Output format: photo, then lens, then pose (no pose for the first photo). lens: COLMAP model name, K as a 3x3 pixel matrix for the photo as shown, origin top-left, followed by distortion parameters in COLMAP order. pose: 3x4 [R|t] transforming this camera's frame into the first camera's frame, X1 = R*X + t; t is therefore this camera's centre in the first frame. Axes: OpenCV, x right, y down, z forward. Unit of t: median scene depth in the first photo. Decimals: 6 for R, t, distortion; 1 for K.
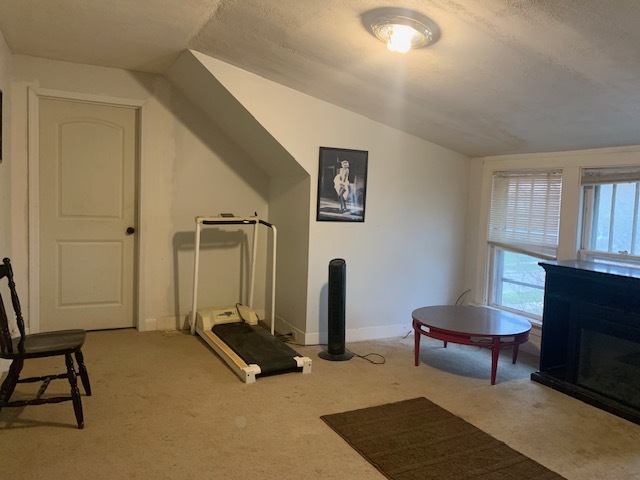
lens RADIAL K [[499.6, 0, 320.0], [0, 499.6, 240.0], [0, 0, 1]] dist [-0.002129, -0.000721]
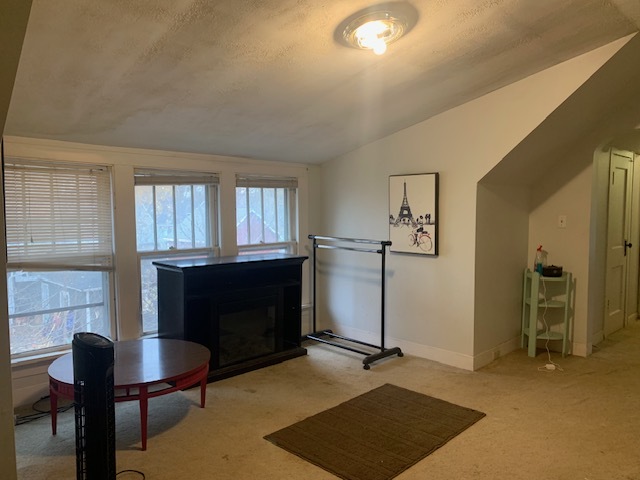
lens RADIAL K [[499.6, 0, 320.0], [0, 499.6, 240.0], [0, 0, 1]] dist [-0.002129, -0.000721]
pose [[-0.326066, -0.098761, 0.940174, -0.628720], [0.066372, 0.989682, 0.126981, -0.128798], [-0.943014, 0.103805, -0.316147, 1.210703]]
